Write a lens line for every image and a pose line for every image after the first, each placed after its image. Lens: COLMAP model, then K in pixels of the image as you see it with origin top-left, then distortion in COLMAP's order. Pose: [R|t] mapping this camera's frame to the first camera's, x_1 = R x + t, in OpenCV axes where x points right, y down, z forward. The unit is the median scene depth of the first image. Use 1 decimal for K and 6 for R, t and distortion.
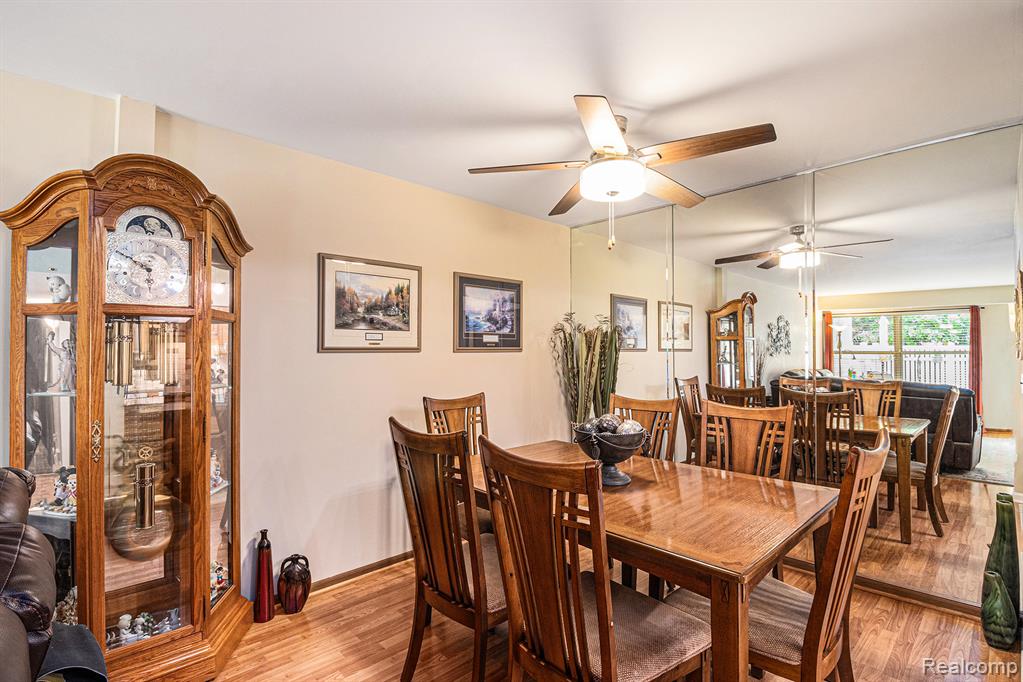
lens RADIAL K [[490.5, 0, 511.5], [0, 490.5, 344.9], [0, 0, 1]] dist [-0.001783, -0.014718]
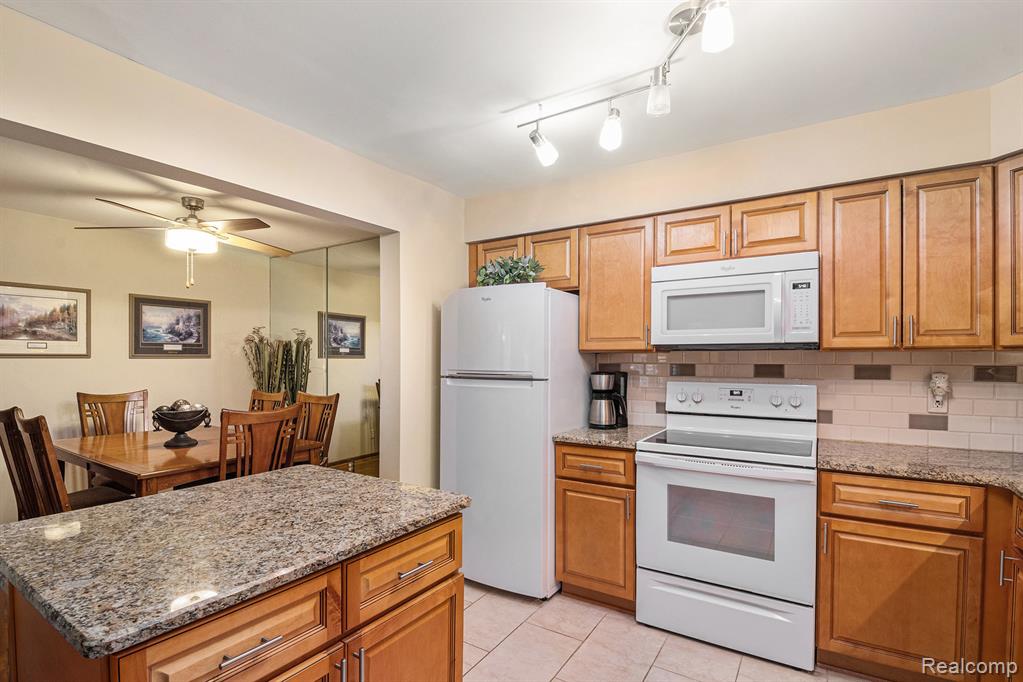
lens RADIAL K [[486.6, 0, 512.3], [0, 486.6, 361.0], [0, 0, 1]] dist [-0.000663, -0.013982]
pose [[0.971011, 0.003463, 0.239010, 0.503207], [-0.007888, 0.999815, 0.017557, -0.006487], [-0.238905, -0.018933, 0.970858, -0.405686]]
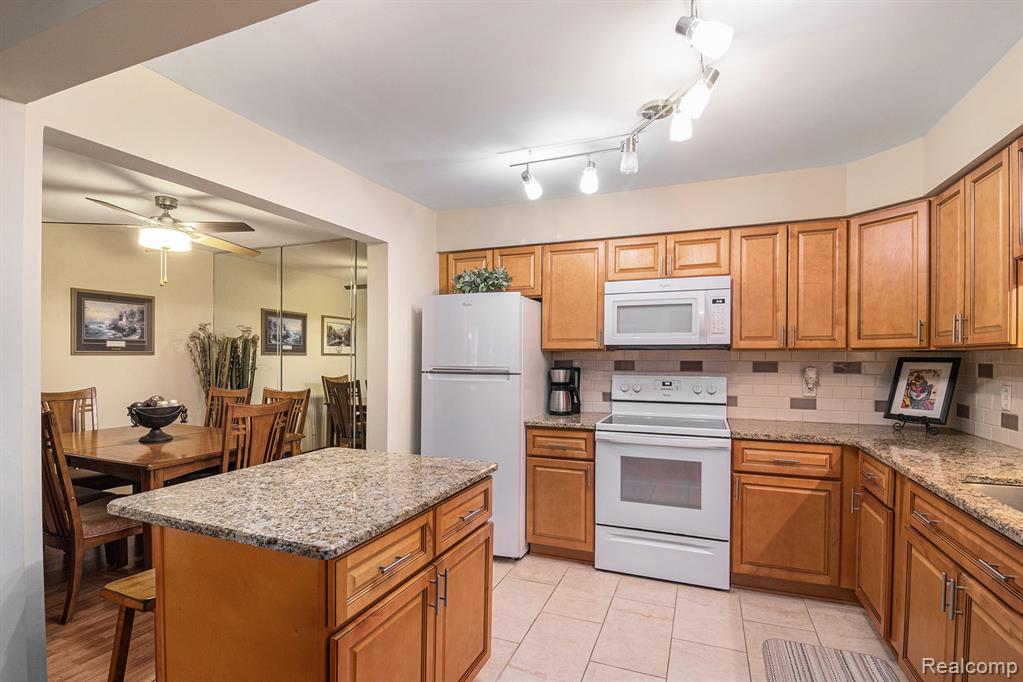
lens RADIAL K [[486.6, 0, 512.3], [0, 486.6, 361.0], [0, 0, 1]] dist [-0.000663, -0.013982]
pose [[0.909674, 0.002493, 0.415315, 0.353082], [-0.012089, 0.999717, 0.020478, -0.006582], [-0.415146, -0.023649, 0.909447, -0.493033]]
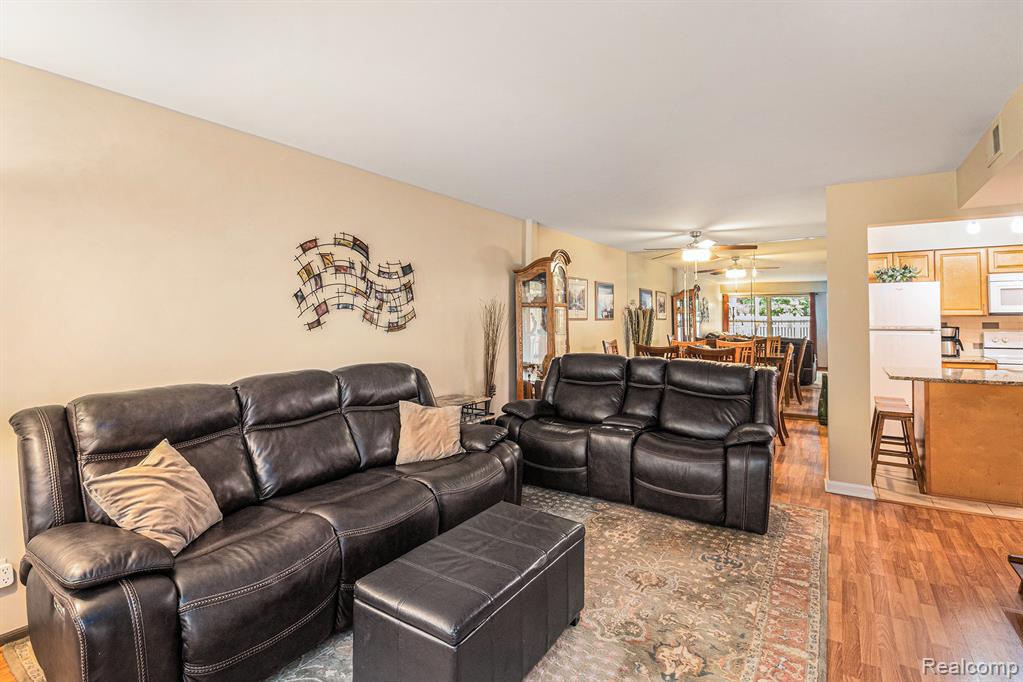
lens RADIAL K [[493.1, 0, 508.8], [0, 493.1, 307.5], [0, 0, 1]] dist [0.001909, -0.013501]
pose [[0.977572, 0.008160, 0.210442, -0.846476], [-0.005800, 0.999913, -0.011828, -0.009973], [-0.210520, 0.010342, 0.977535, -0.874013]]
